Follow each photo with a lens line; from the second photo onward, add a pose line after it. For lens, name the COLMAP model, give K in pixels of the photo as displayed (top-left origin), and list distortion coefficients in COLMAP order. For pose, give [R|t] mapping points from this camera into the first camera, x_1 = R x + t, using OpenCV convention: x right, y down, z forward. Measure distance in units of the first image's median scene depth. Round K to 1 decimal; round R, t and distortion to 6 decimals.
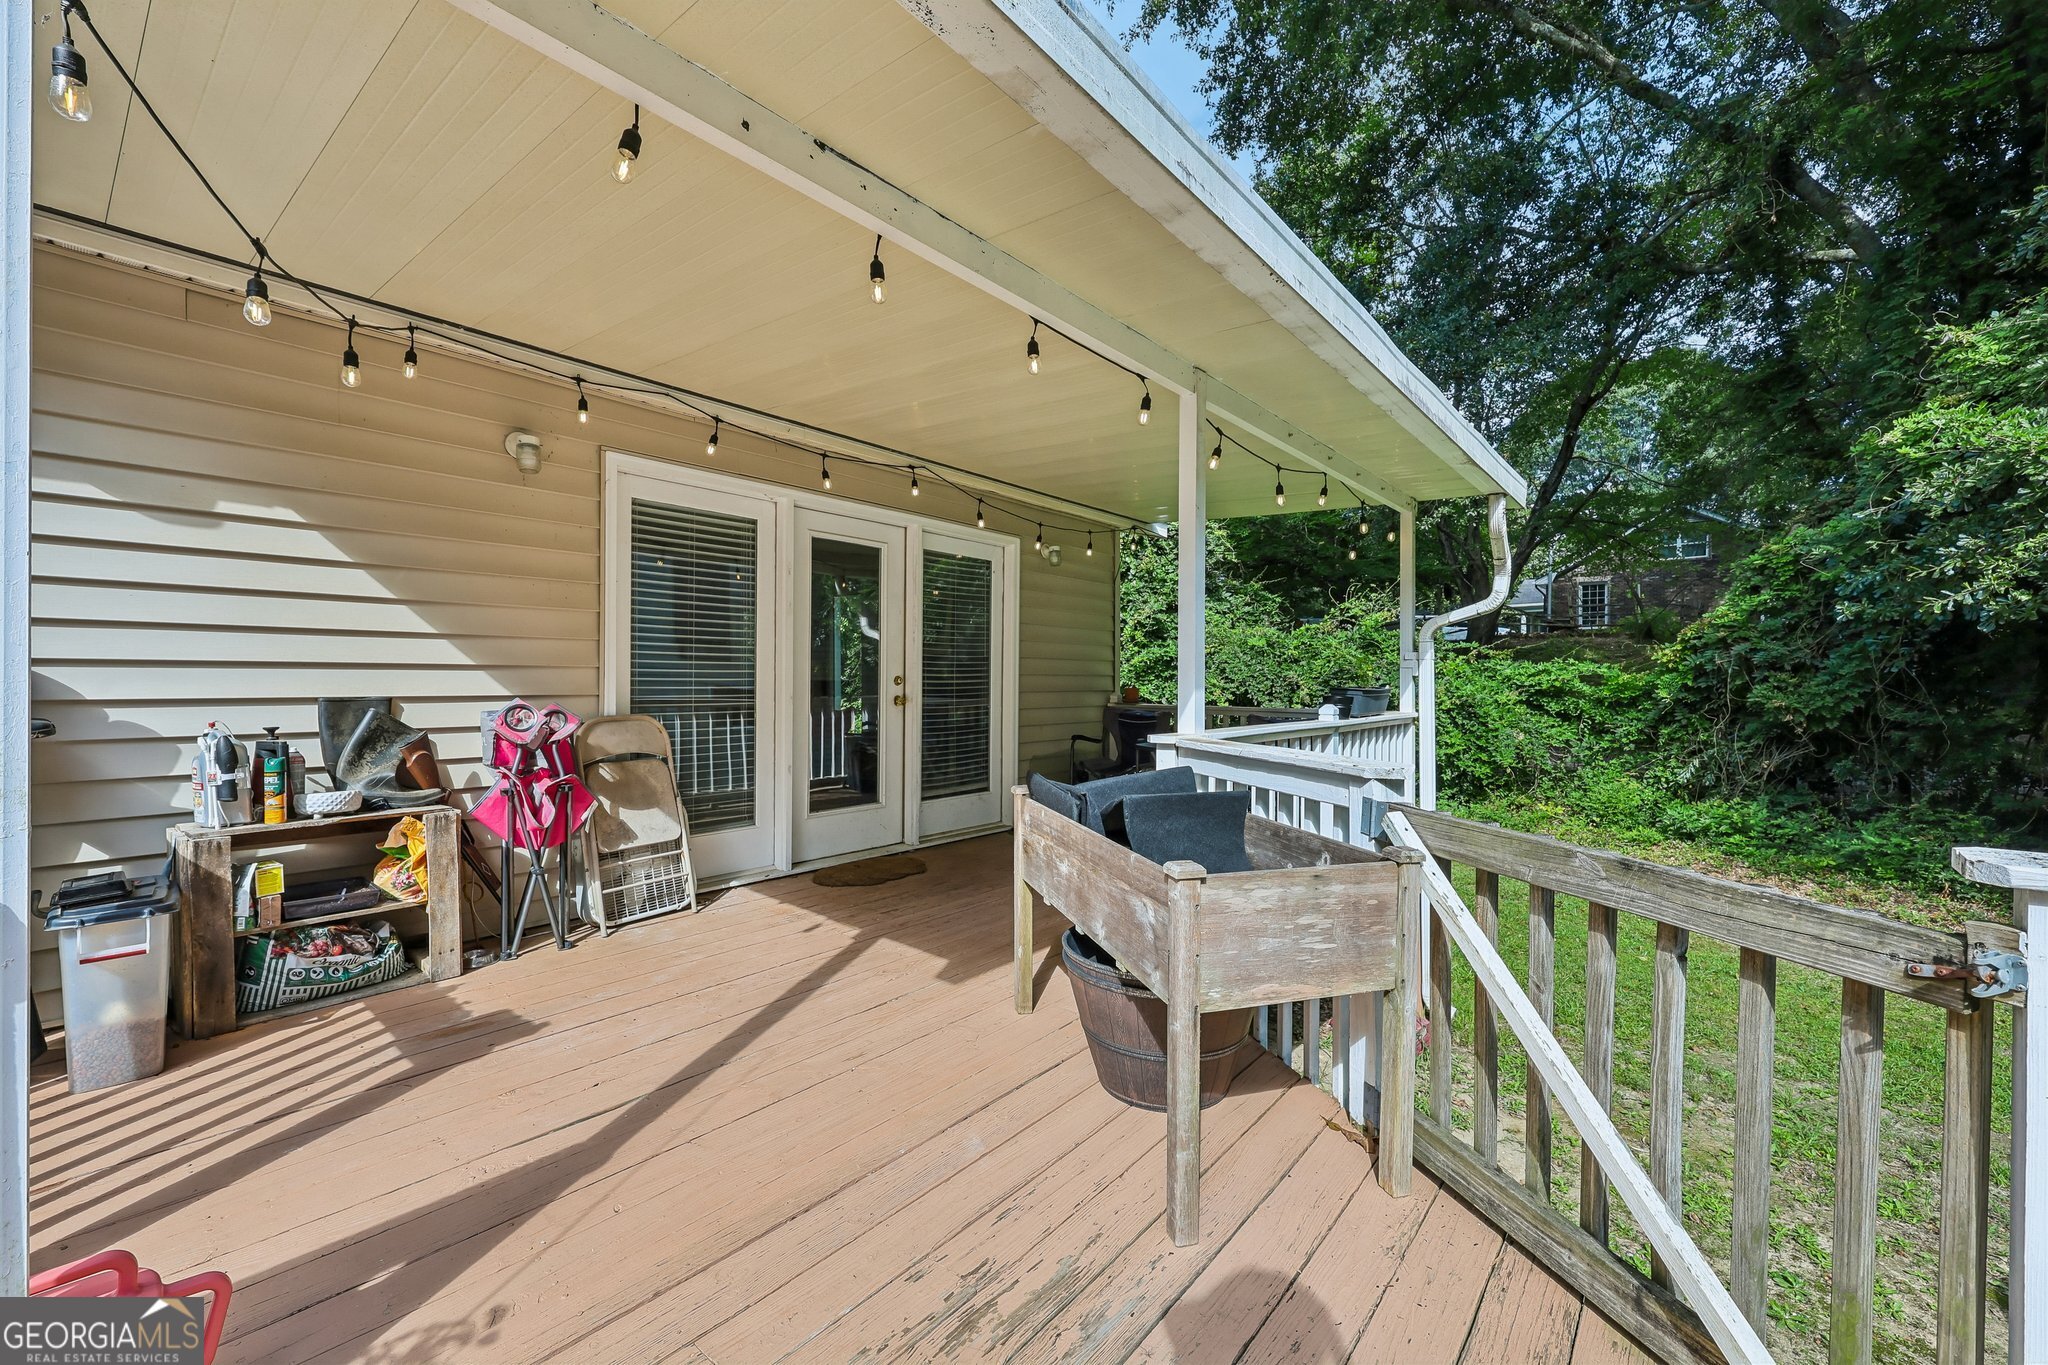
lens RADIAL K [[807.0, 0, 1024.0], [0, 807.0, 682.5], [0, 0, 1]] dist [0.000202, 0.000058]
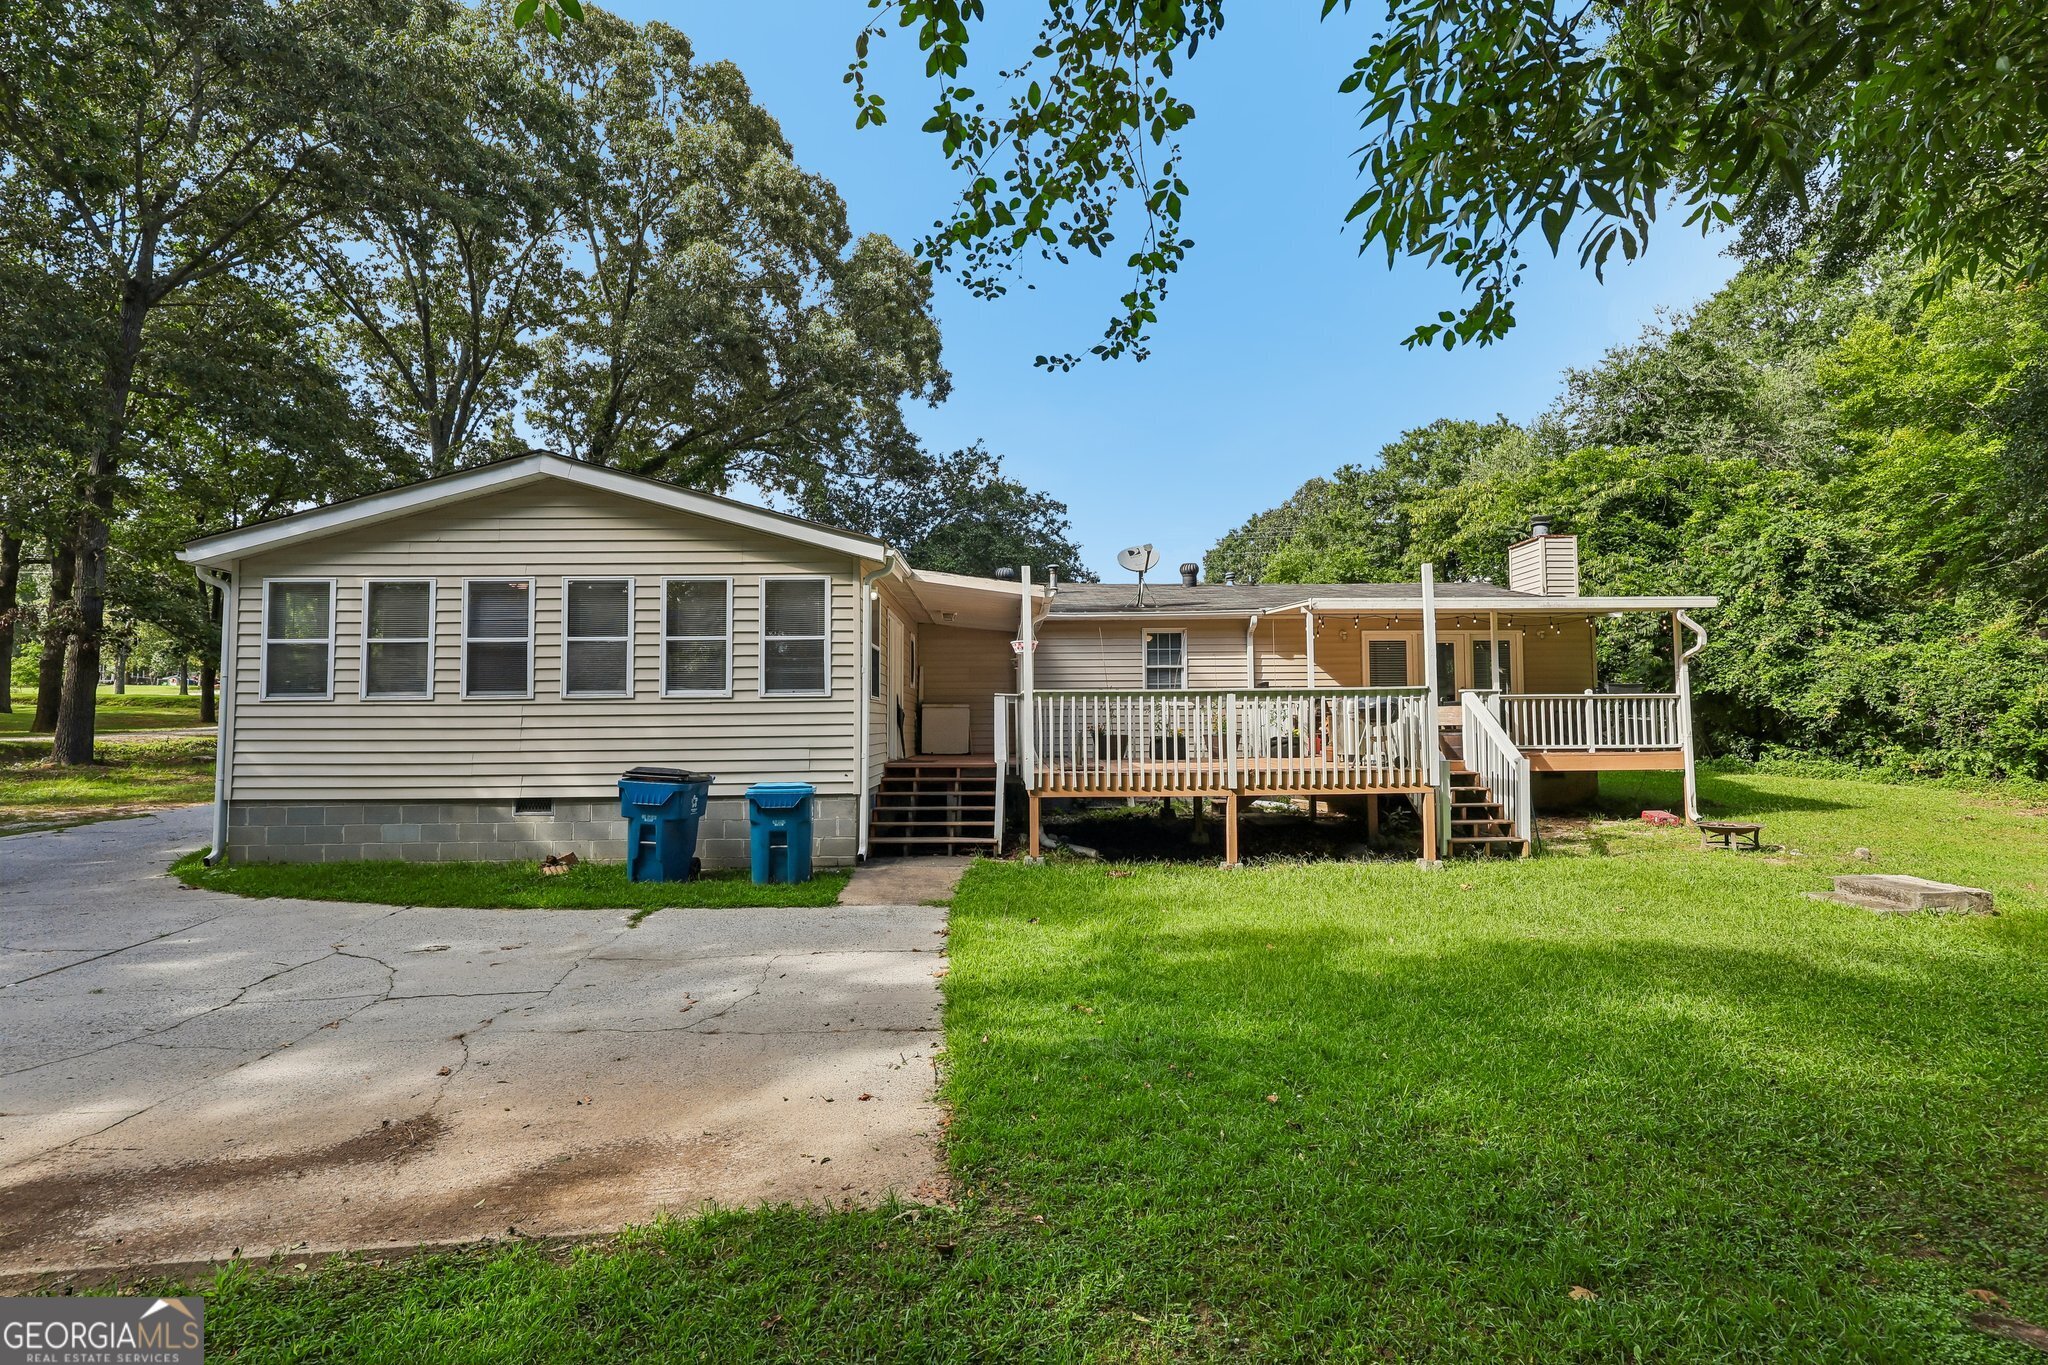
lens RADIAL K [[983.8, 0, 1024.0], [0, 983.8, 682.5], [0, 0, 1]] dist [0.004709, 0.000662]
pose [[0.659087, -0.043979, -0.750780, 0.730709], [0.007179, 0.998611, -0.052194, 0.074713], [0.752033, 0.029010, 0.658487, -1.250269]]
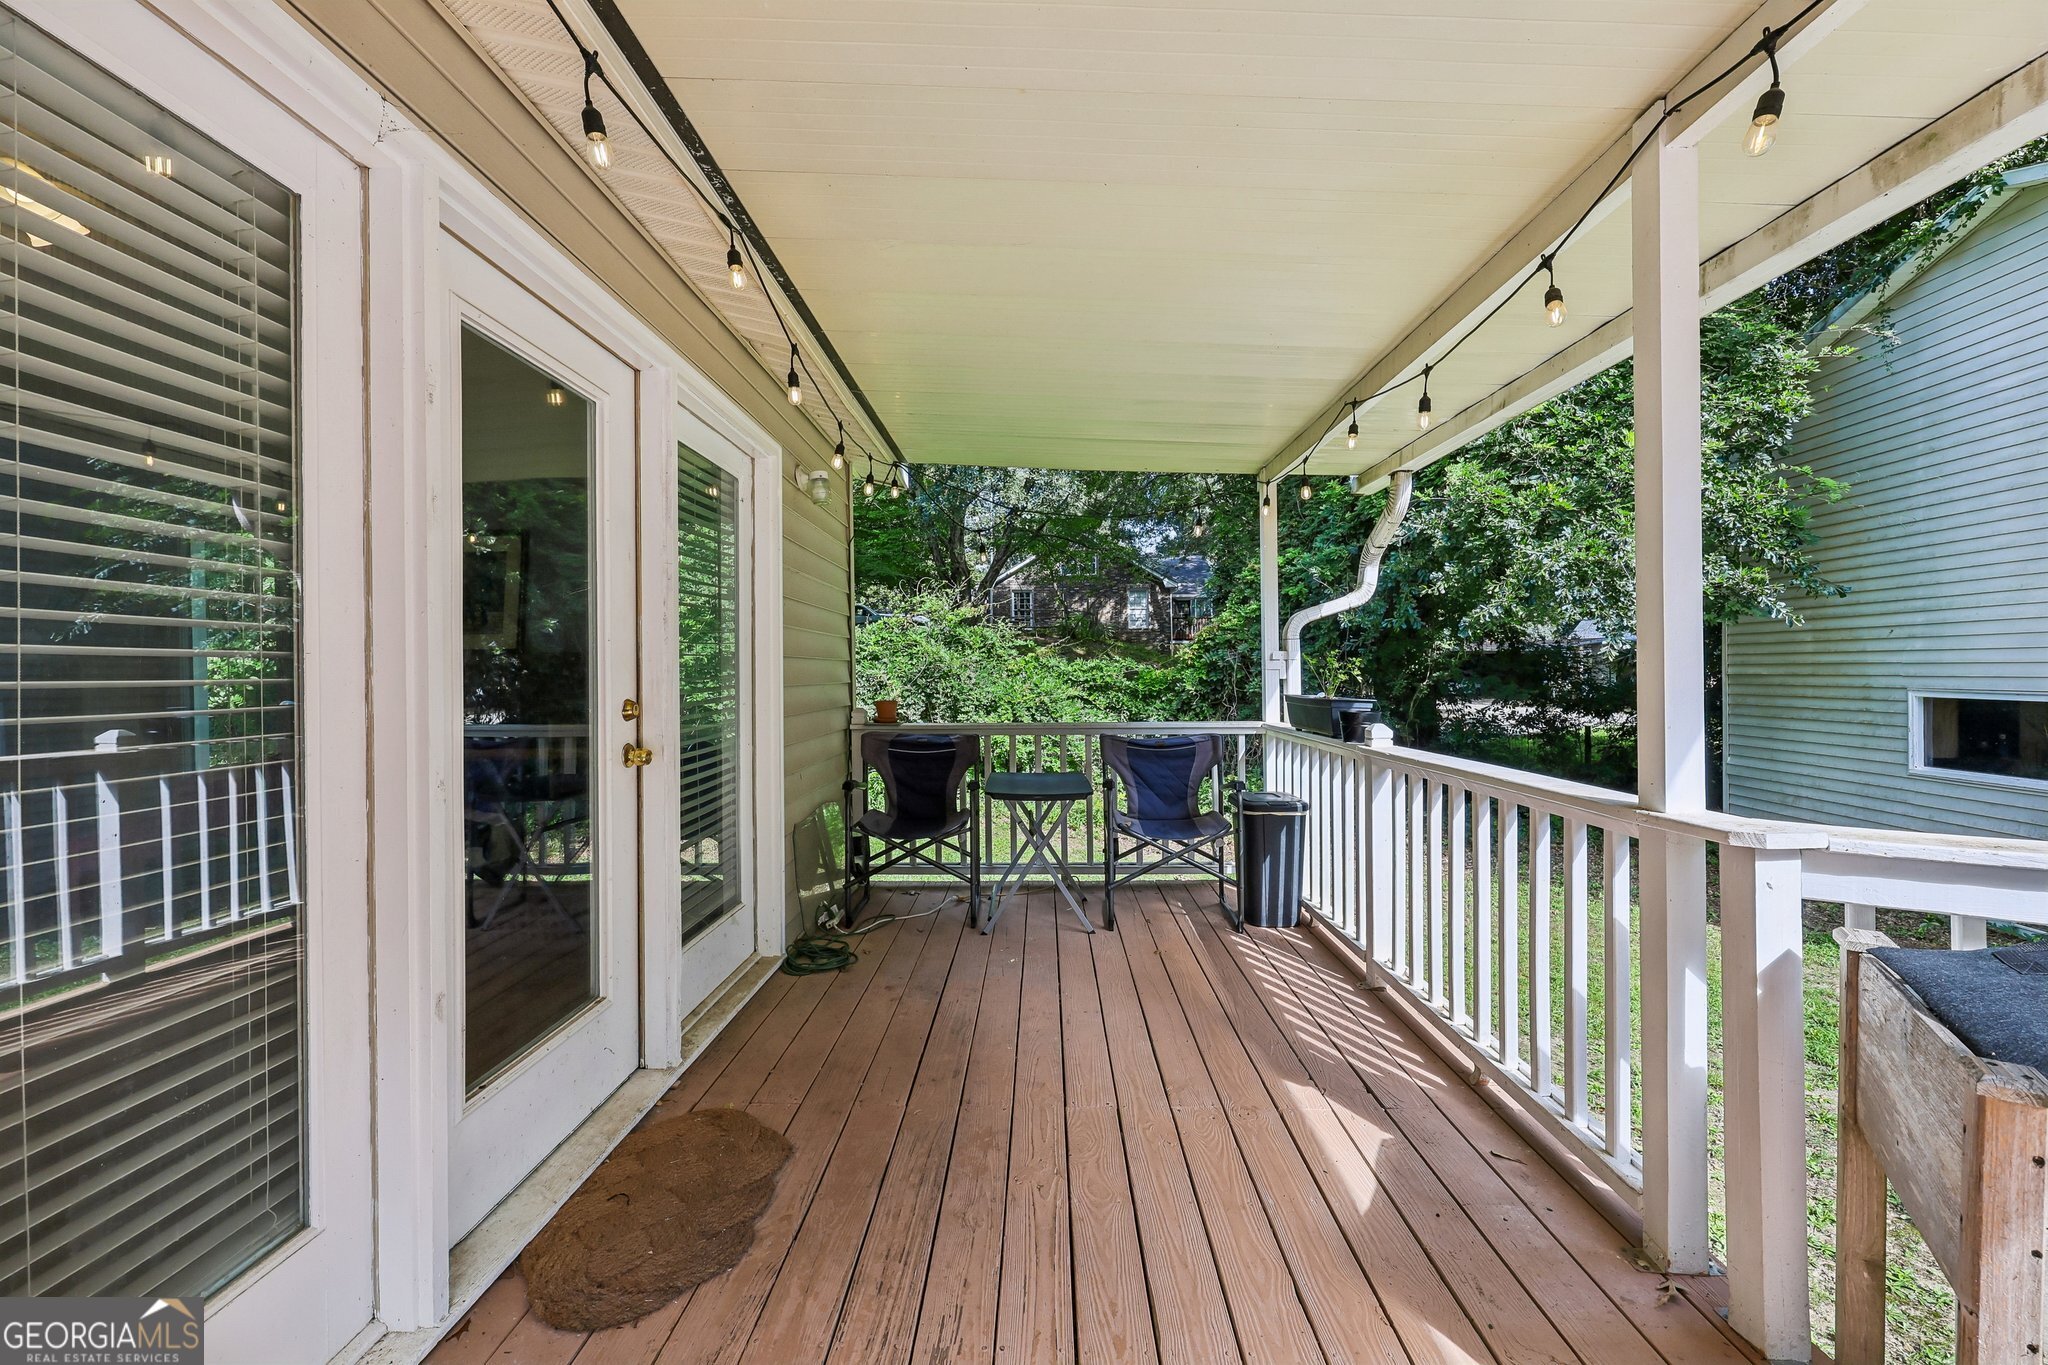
lens RADIAL K [[807.0, 0, 1024.0], [0, 807.0, 682.5], [0, 0, 1]] dist [0.000202, 0.000058]
pose [[0.776508, -0.020610, 0.629770, -0.136835], [0.017651, 0.999784, 0.010956, -0.009530], [-0.629860, 0.002608, 0.776704, 0.268173]]
